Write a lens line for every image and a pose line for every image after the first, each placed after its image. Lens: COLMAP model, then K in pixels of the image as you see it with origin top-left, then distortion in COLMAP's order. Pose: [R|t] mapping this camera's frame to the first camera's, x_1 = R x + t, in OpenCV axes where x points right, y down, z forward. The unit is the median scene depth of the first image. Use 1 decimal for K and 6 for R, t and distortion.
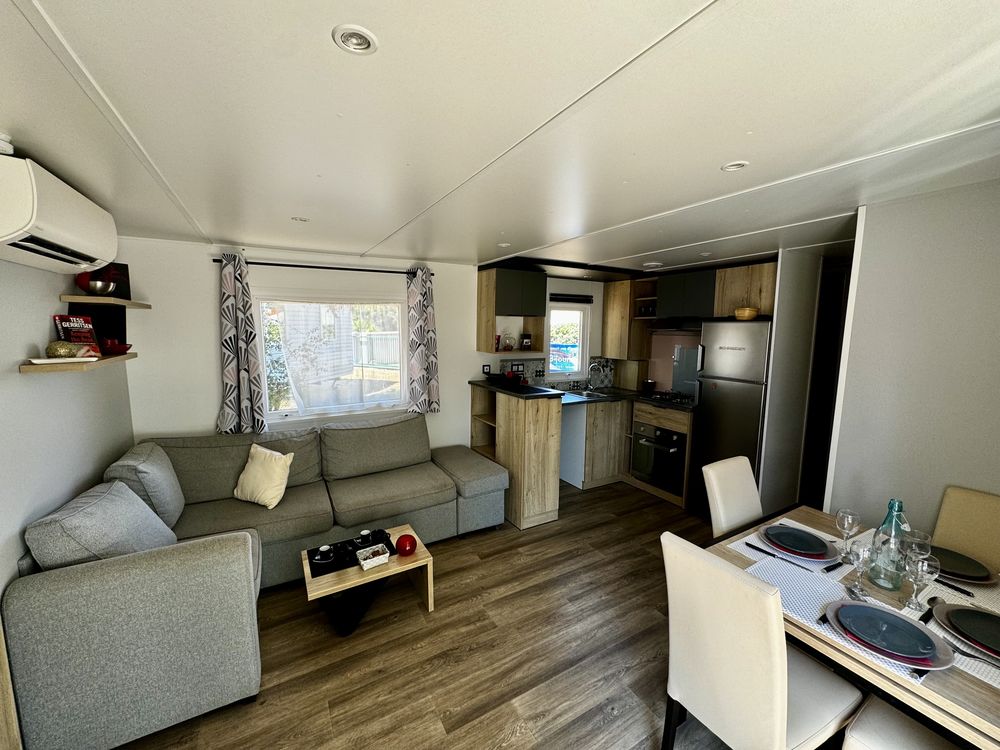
lens RADIAL K [[400.6, 0, 500.0], [0, 400.6, 375.0], [0, 0, 1]] dist [-0.002817, 0.000149]
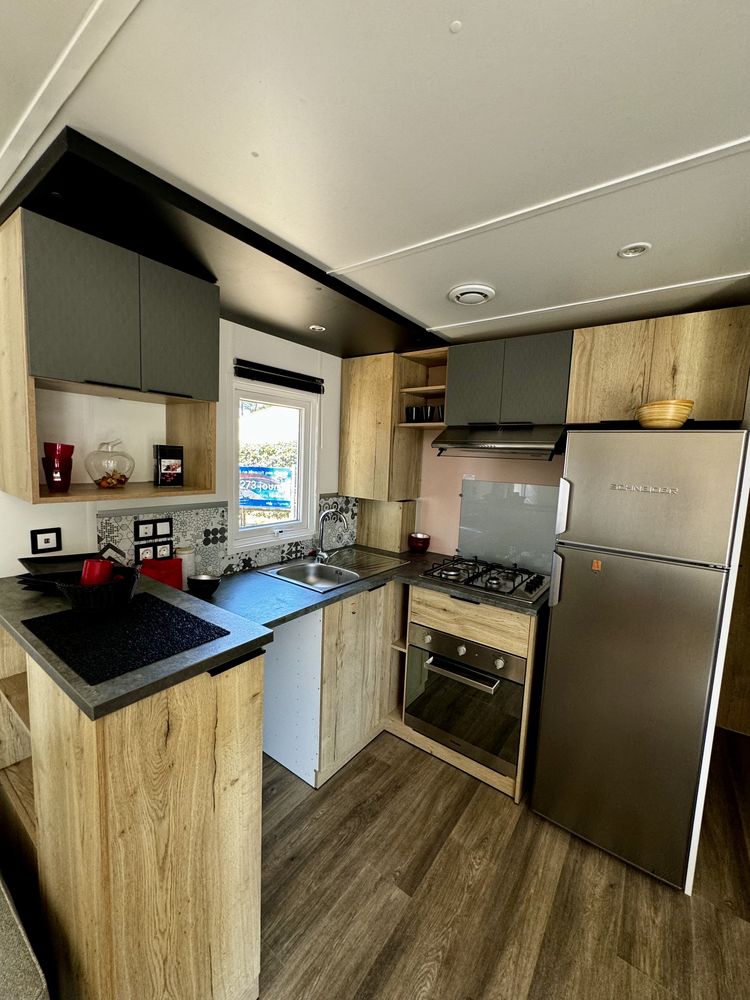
lens RADIAL K [[400.6, 0, 375.0], [0, 400.6, 500.0], [0, 0, 1]] dist [-0.002817, 0.000149]
pose [[0.915800, -0.019826, 0.401144, 0.087260], [0.016779, 0.999798, 0.011109, -0.047902], [-0.401283, -0.003443, 0.915948, 0.531318]]
